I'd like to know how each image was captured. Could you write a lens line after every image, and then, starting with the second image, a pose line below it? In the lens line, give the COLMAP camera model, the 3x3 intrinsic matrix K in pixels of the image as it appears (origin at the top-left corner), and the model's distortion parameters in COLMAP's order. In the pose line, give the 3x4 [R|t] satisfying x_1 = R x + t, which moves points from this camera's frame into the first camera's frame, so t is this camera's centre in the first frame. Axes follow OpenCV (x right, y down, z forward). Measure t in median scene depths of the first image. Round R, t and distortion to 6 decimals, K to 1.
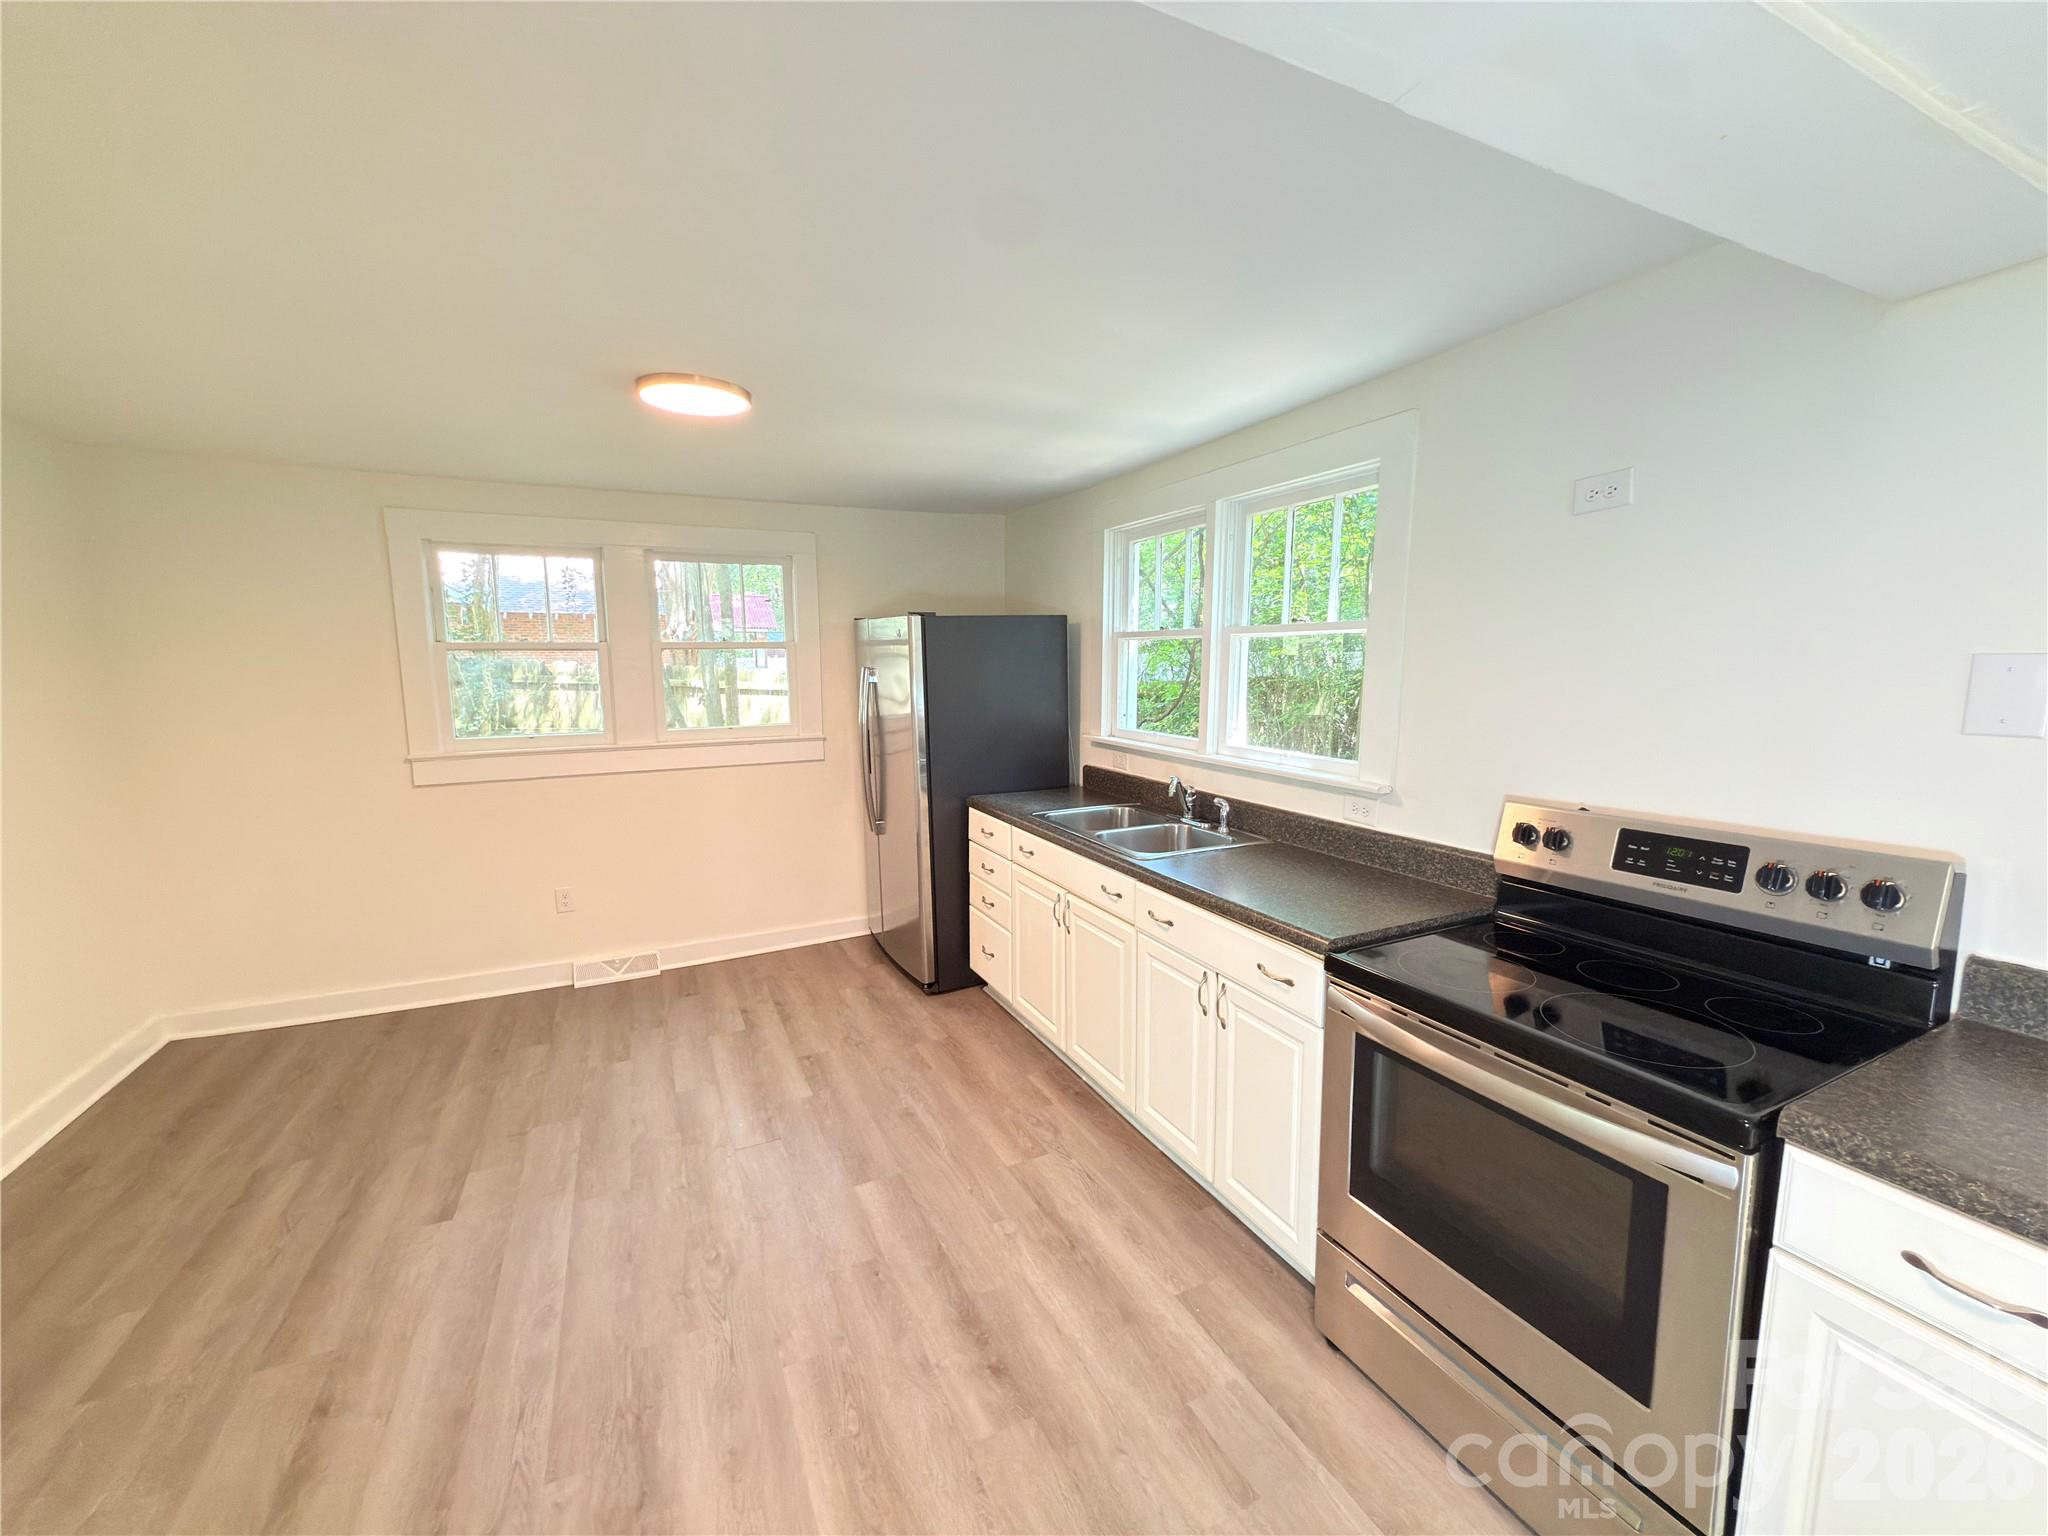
lens RADIAL K [[812.4, 0, 1026.4], [0, 812.4, 765.7], [0, 0, 1]] dist [0.000782, 0.000145]
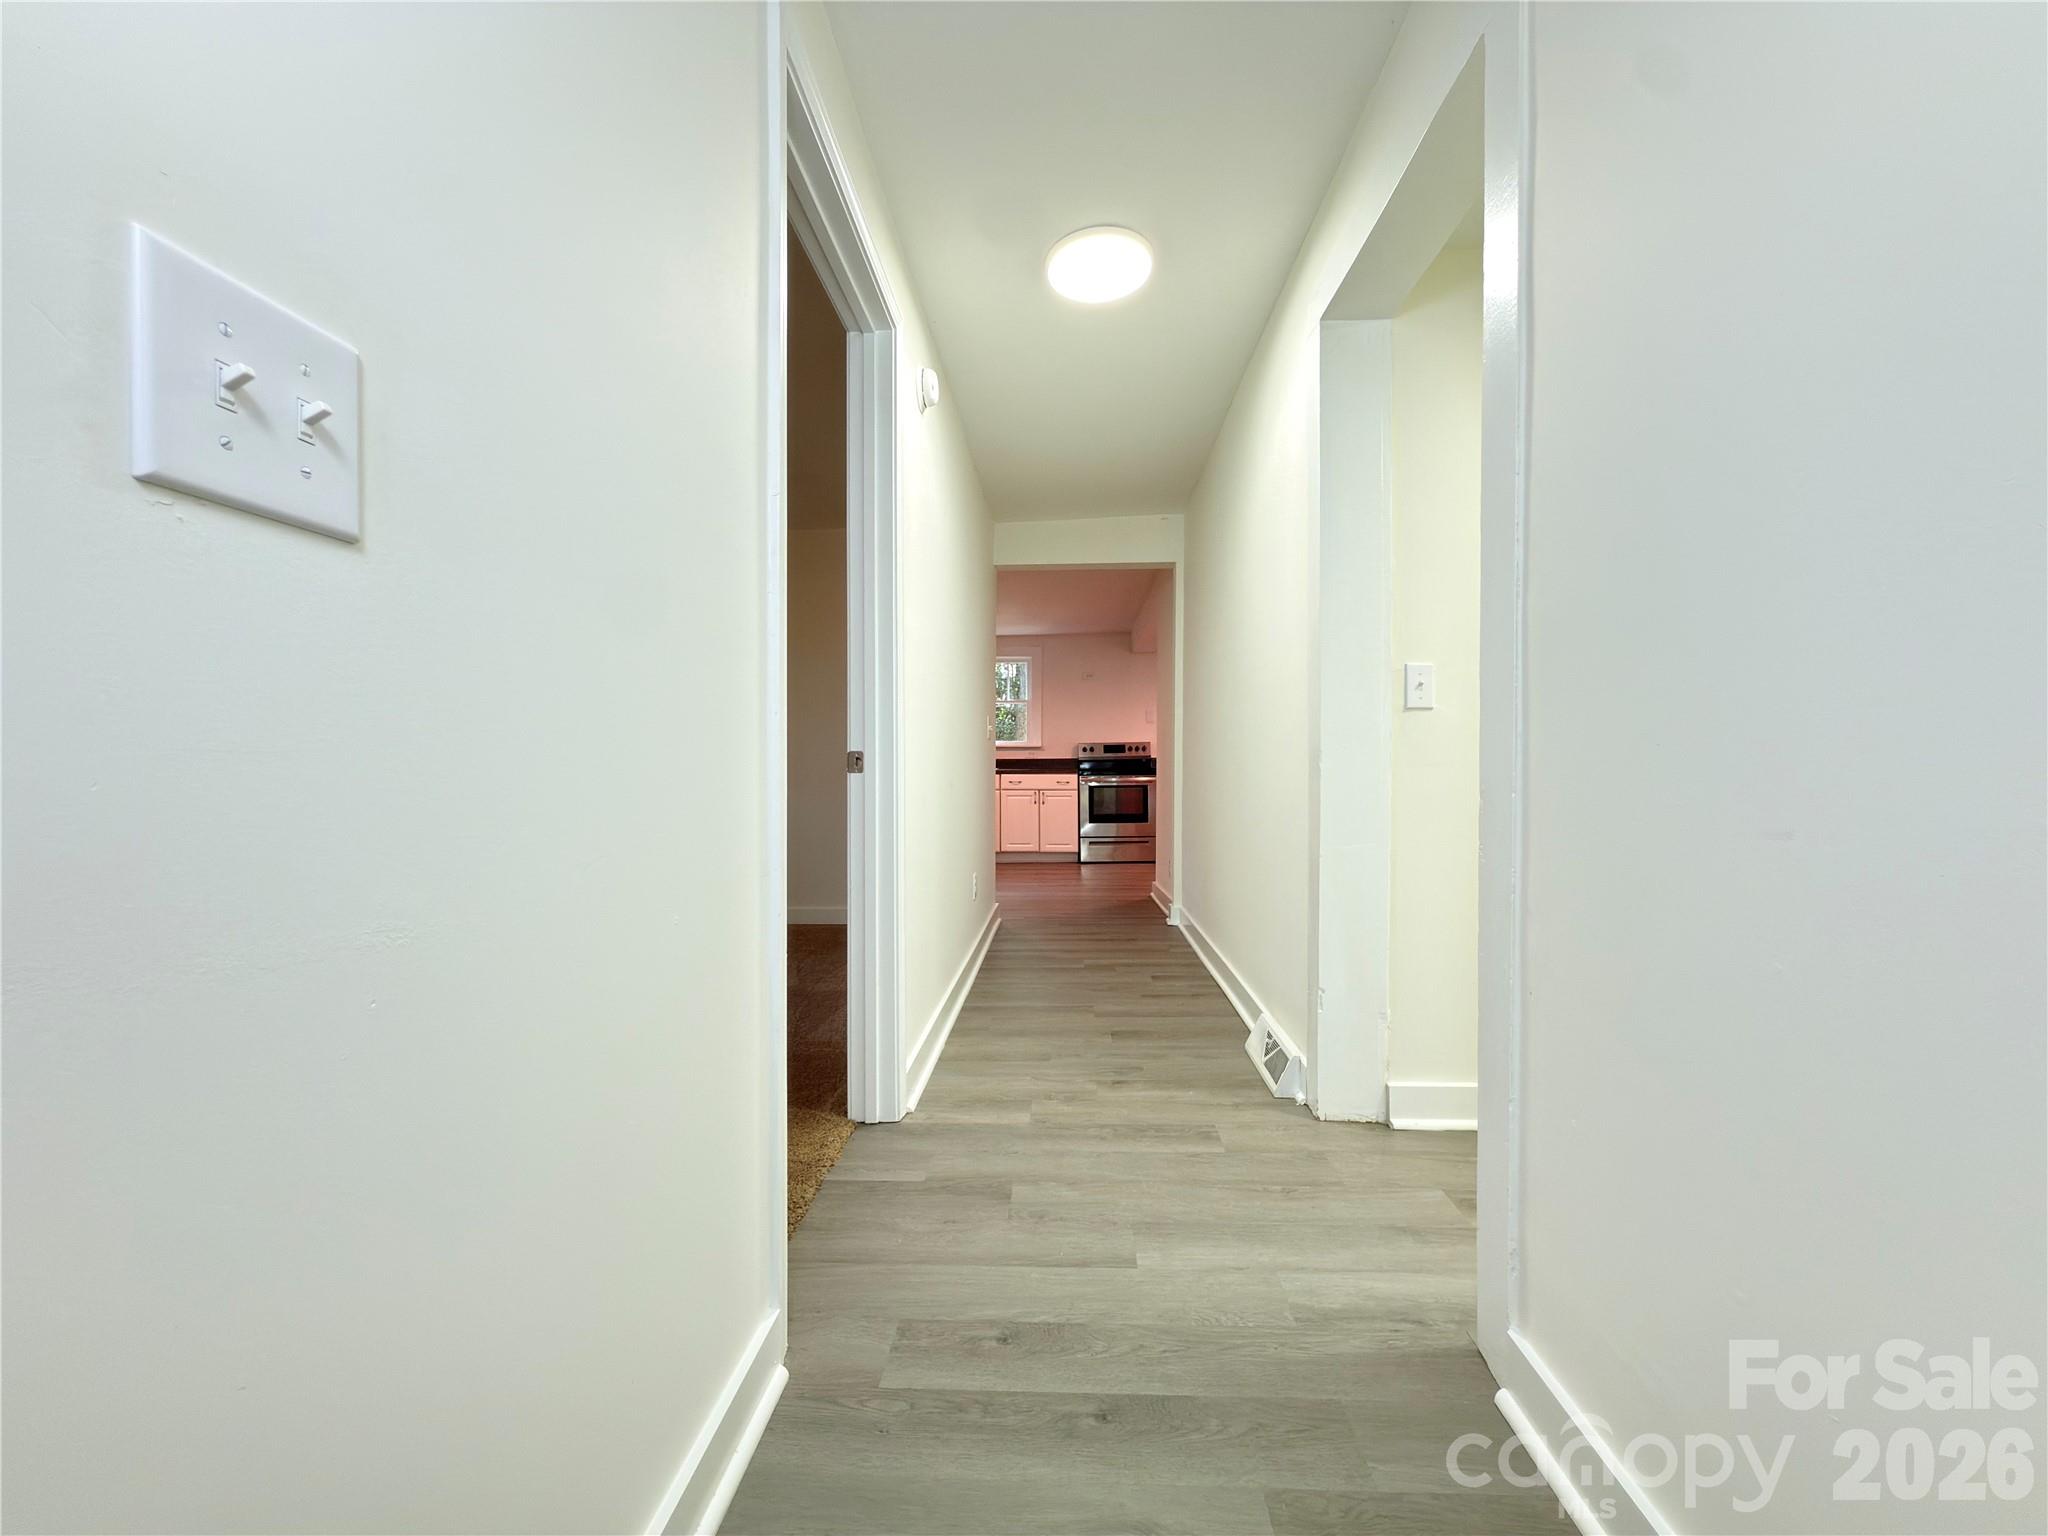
lens RADIAL K [[812.4, 0, 1026.4], [0, 812.4, 765.7], [0, 0, 1]] dist [0.000782, 0.000145]
pose [[0.488109, 0.004566, 0.872771, -2.702595], [0.108340, 0.991935, -0.065781, 0.340403], [-0.866032, 0.126664, 0.483678, -0.674649]]
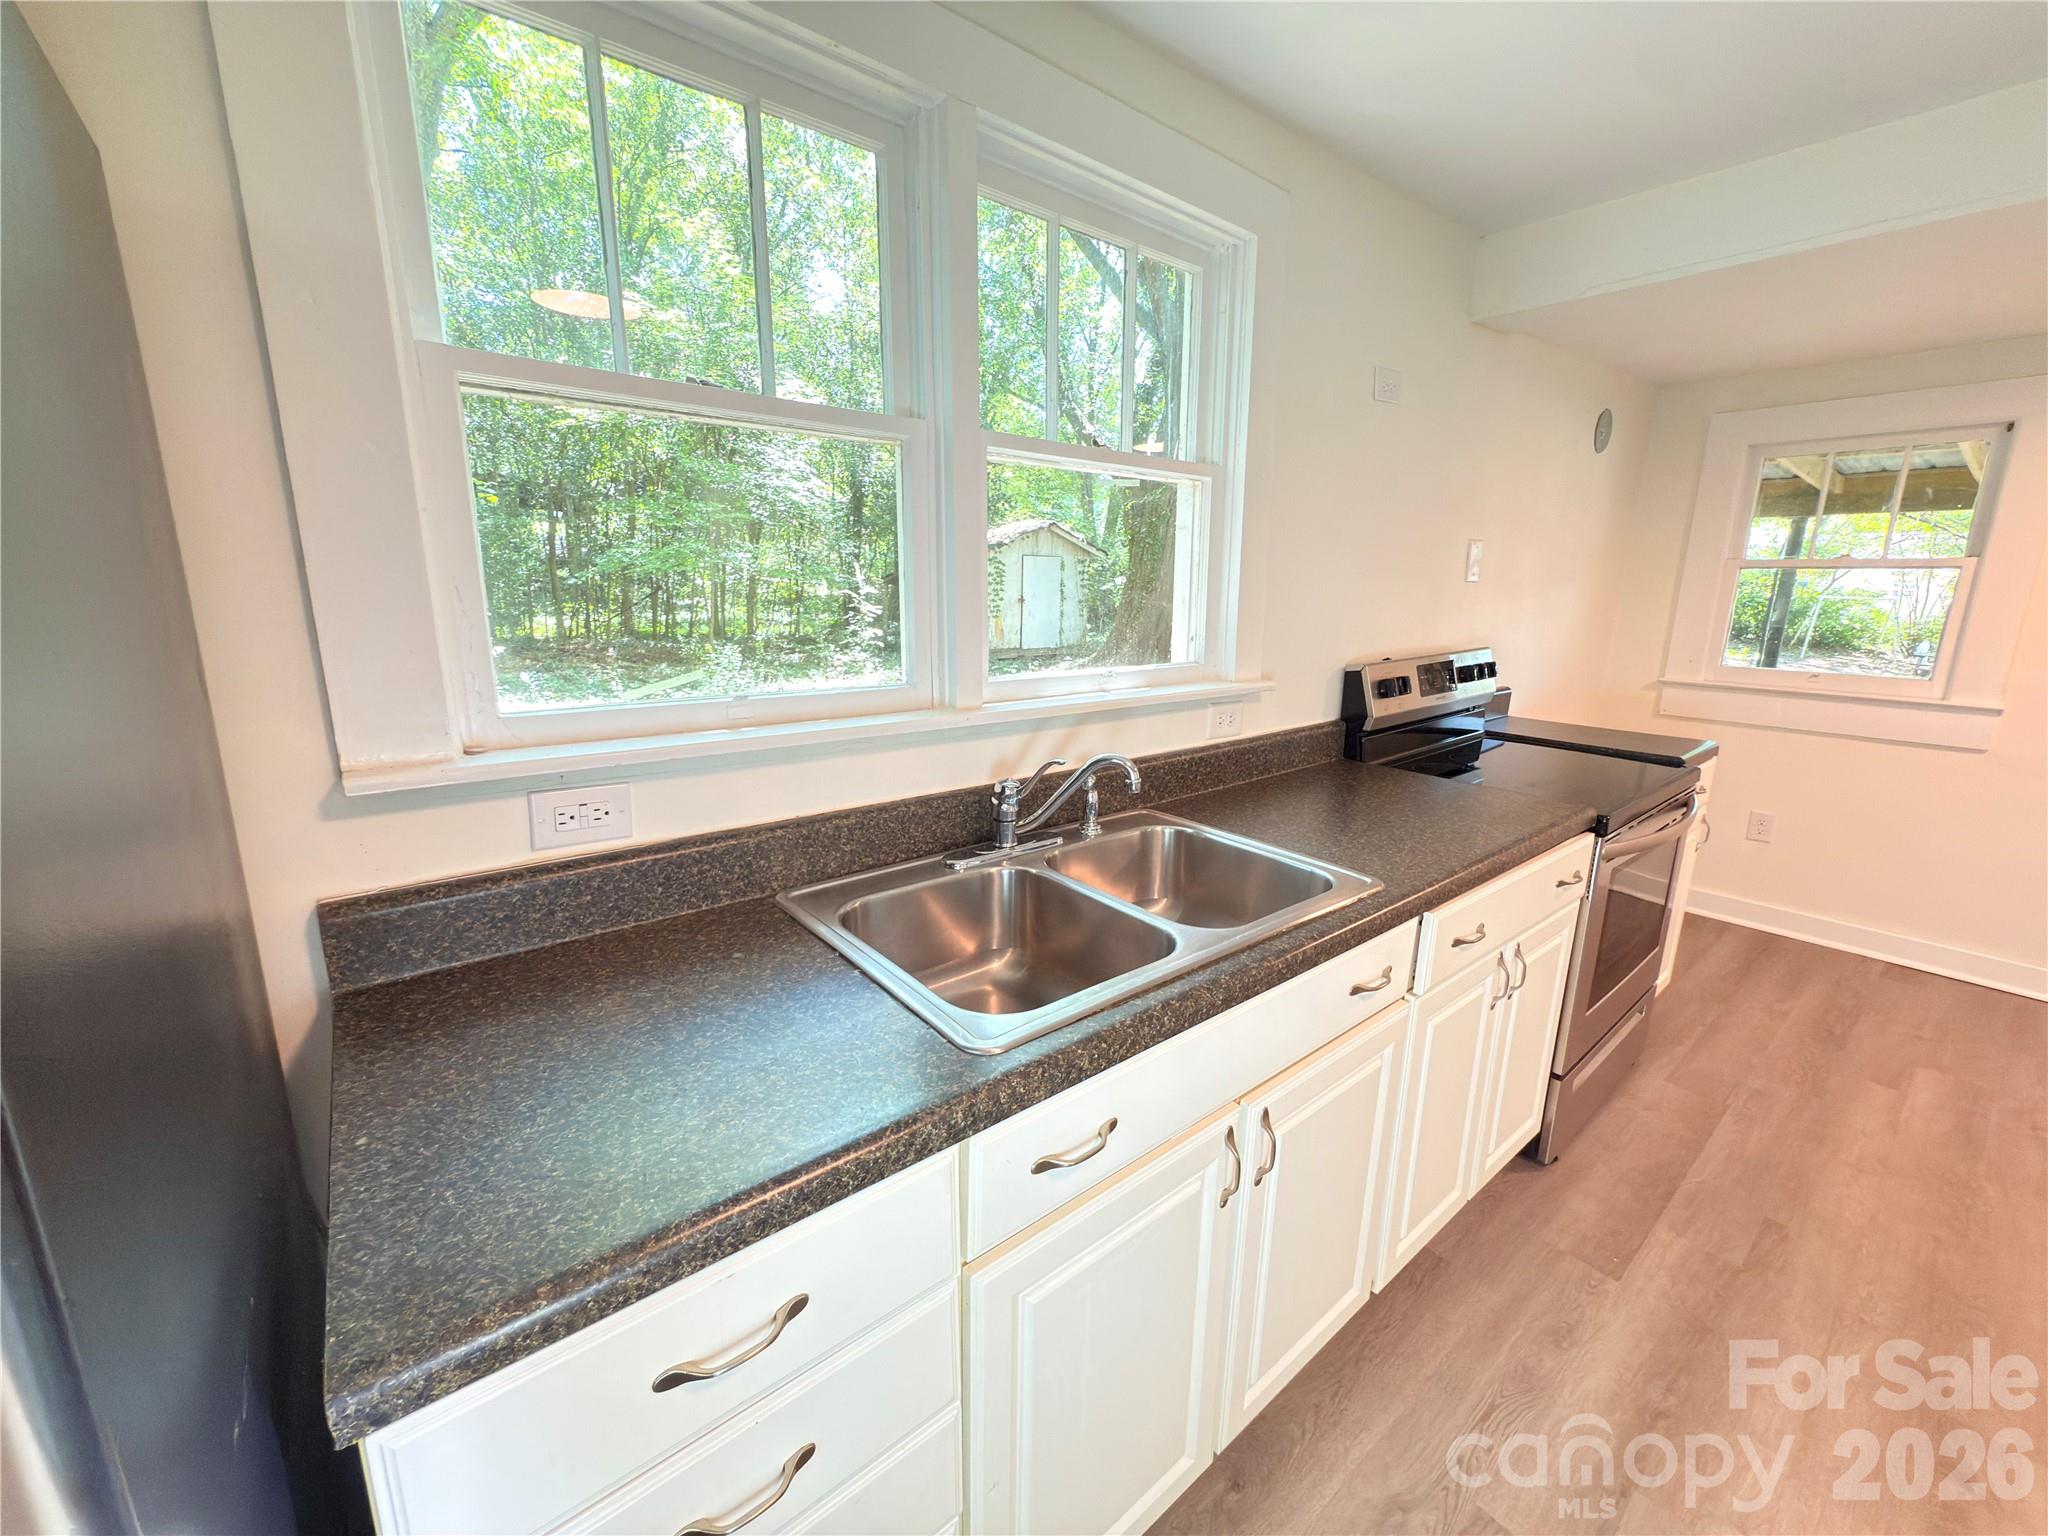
lens RADIAL K [[812.4, 0, 1026.4], [0, 812.4, 765.7], [0, 0, 1]] dist [0.000782, 0.000145]
pose [[-0.222689, -0.213299, 0.951269, -0.307162], [0.116598, 0.962940, 0.243211, -0.119419], [-0.967892, 0.165077, -0.189566, 1.375731]]
